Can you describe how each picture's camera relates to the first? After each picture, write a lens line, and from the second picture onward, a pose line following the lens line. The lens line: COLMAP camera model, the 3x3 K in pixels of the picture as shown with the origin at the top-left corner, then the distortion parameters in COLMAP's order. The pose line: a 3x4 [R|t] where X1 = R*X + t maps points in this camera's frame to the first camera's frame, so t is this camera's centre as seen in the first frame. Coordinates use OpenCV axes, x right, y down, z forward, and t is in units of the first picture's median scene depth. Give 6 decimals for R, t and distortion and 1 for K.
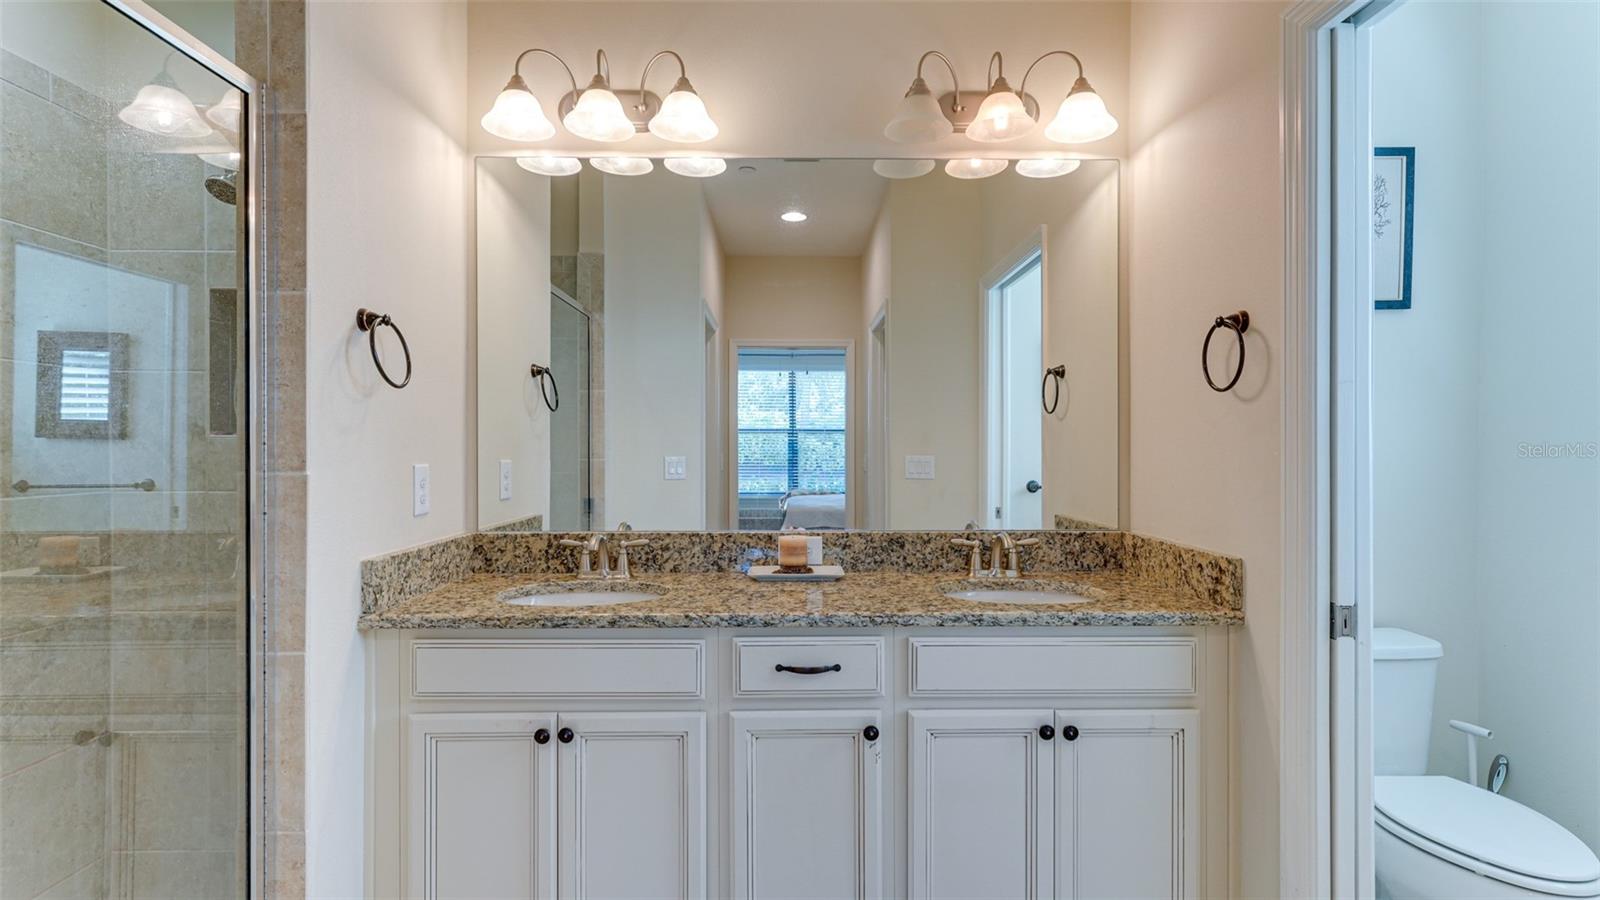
lens RADIAL K [[752.6, 0, 792.6], [0, 752.6, 447.4], [0, 0, 1]] dist [0.017856, 0.000487]
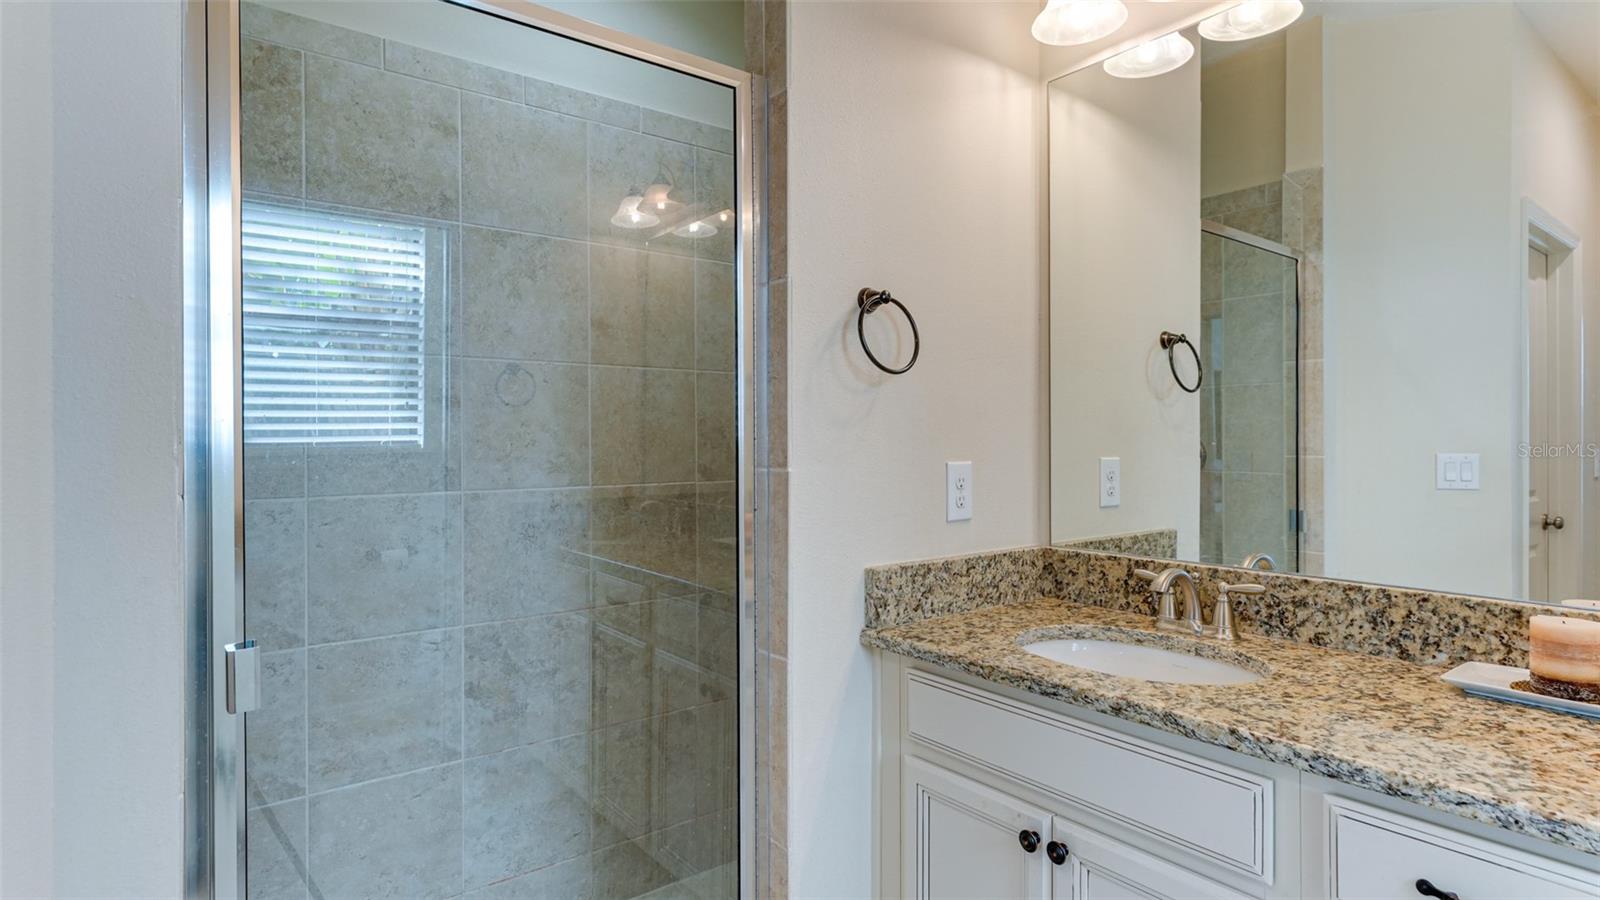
lens RADIAL K [[827.8, 0, 805.6], [0, 827.8, 439.5], [0, 0, 1]] dist [0.013661, -0.003171]
pose [[0.614528, -0.002217, -0.788892, 0.150634], [0.002420, 0.999997, -0.000925, -0.002198], [0.788891, -0.001341, 0.614532, 0.310507]]
